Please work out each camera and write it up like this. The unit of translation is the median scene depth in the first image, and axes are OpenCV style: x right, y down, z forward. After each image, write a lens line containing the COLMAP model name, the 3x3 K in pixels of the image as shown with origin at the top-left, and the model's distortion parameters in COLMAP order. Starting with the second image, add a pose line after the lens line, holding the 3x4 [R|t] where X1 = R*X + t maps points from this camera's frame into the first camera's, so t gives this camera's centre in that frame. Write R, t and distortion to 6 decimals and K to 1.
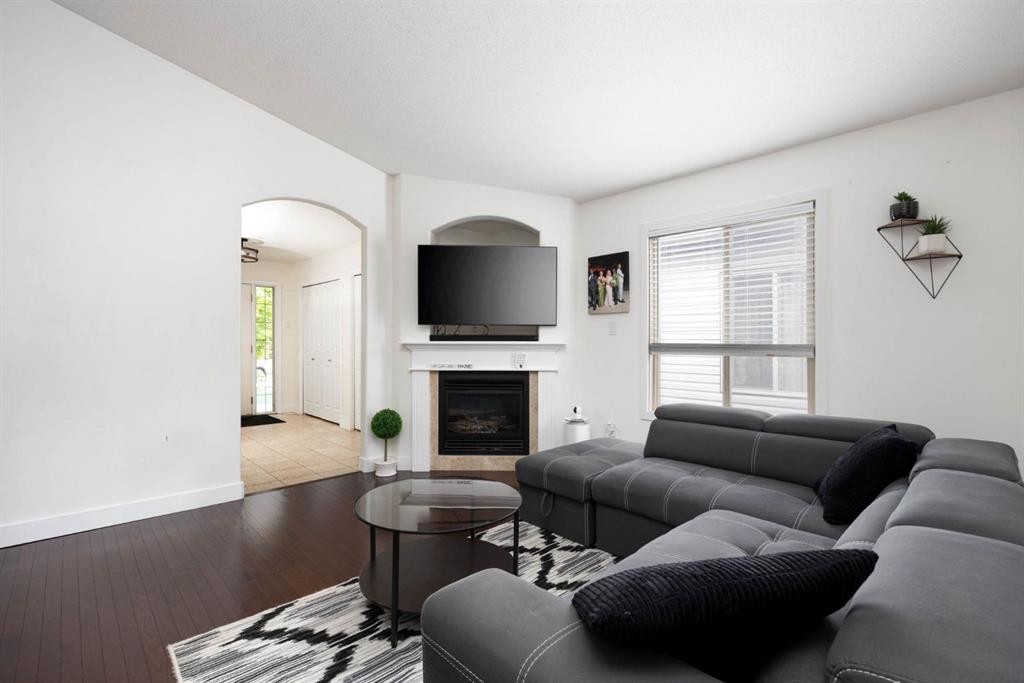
lens RADIAL K [[467.0, 0, 500.9], [0, 467.0, 342.8], [0, 0, 1]] dist [-0.012200, 0.000225]
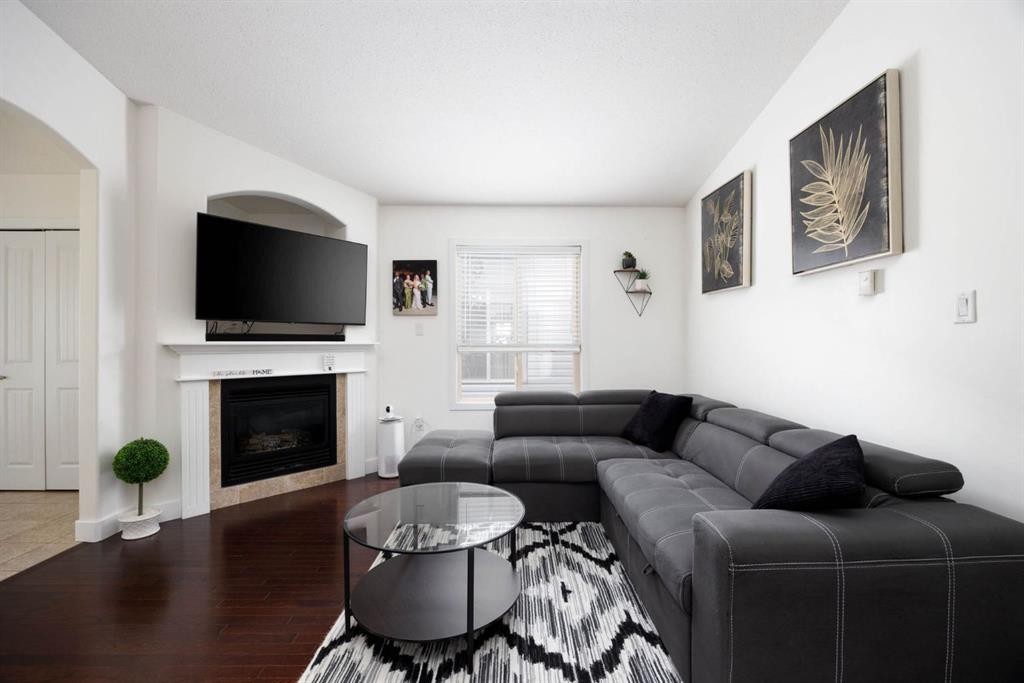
lens RADIAL K [[441.5, 0, 514.2], [0, 441.5, 341.3], [0, 0, 1]] dist [-0.012129, -0.000118]
pose [[0.668923, -0.000714, 0.743331, -0.366103], [0.002241, 0.999997, -0.001056, -0.001964], [-0.743328, 0.002373, 0.668923, 0.156212]]
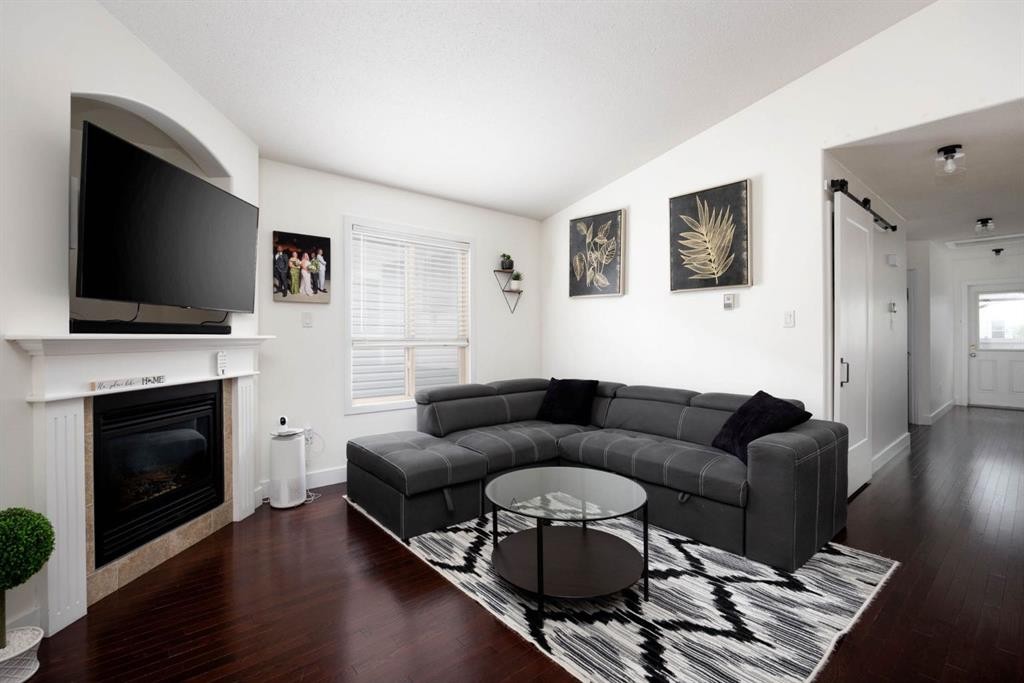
lens RADIAL K [[476.1, 0, 514.7], [0, 476.1, 335.4], [0, 0, 1]] dist [-0.013246, -0.000247]
pose [[0.024897, 0.000182, 0.999690, -0.634637], [-0.002396, 0.999997, -0.000122, -0.002939], [-0.999687, -0.002392, 0.024897, 0.581879]]
